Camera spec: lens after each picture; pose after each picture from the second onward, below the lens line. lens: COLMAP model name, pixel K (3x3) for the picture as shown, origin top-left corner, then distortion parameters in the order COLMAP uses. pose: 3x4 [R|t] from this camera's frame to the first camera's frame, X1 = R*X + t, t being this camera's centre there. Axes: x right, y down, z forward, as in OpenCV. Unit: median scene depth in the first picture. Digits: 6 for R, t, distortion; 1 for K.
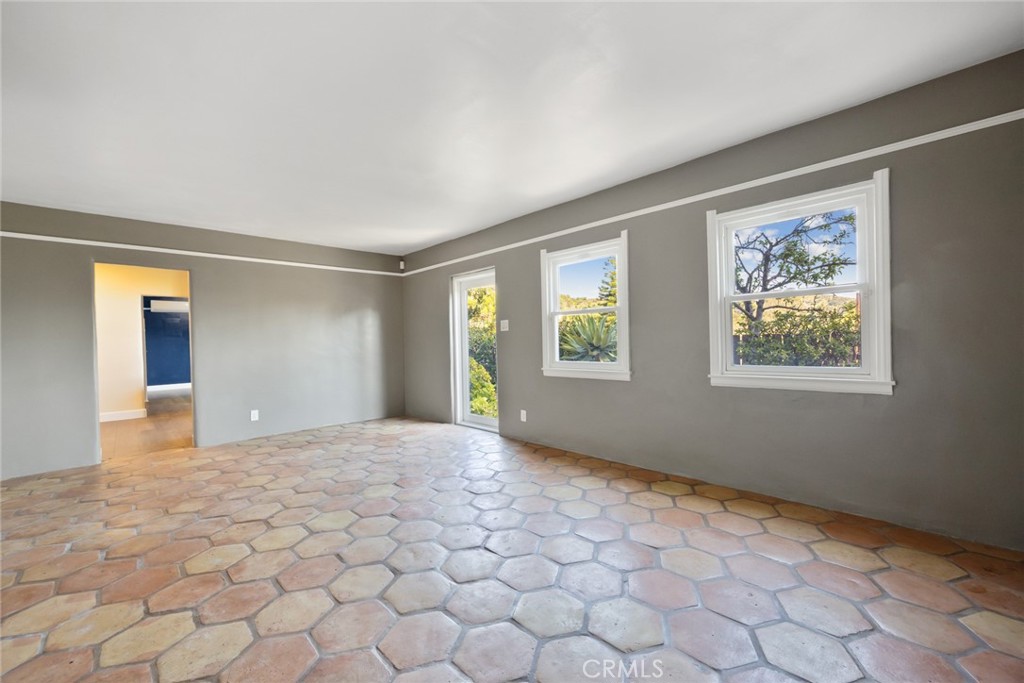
lens RADIAL K [[404.7, 0, 512.3], [0, 404.7, 343.7], [0, 0, 1]] dist [-0.000173, -0.000082]
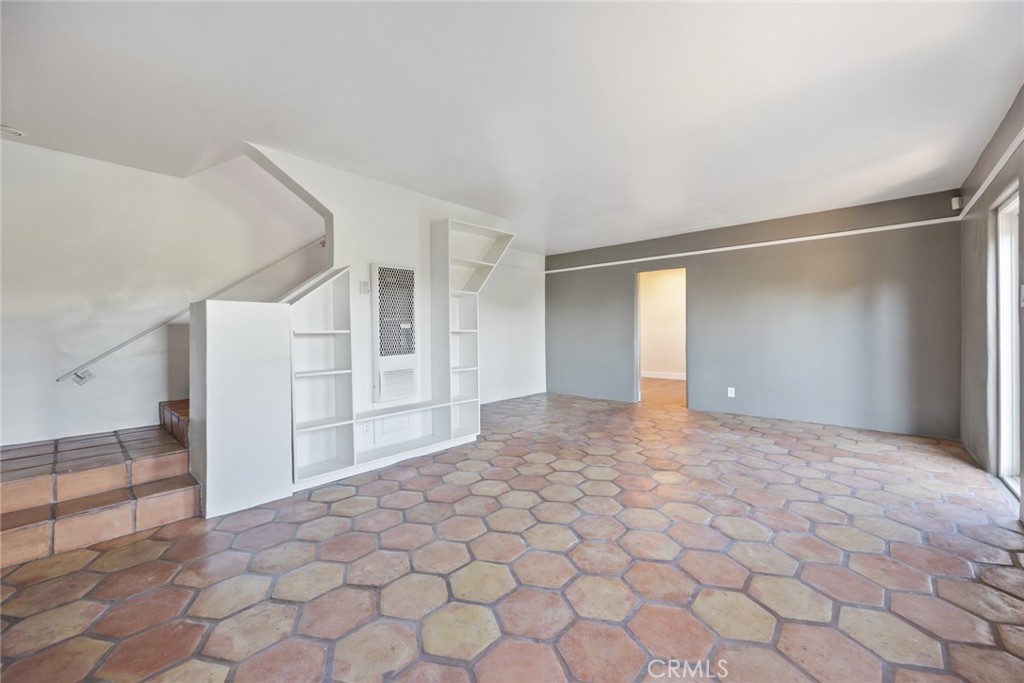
lens RADIAL K [[404.7, 0, 512.2], [0, 404.7, 334.6], [0, 0, 1]] dist [-0.000173, -0.000082]
pose [[0.063228, 0.034716, -0.997395, 0.730146], [-0.000123, 0.999395, 0.034777, -0.027786], [0.997999, -0.002076, 0.063194, 0.630120]]
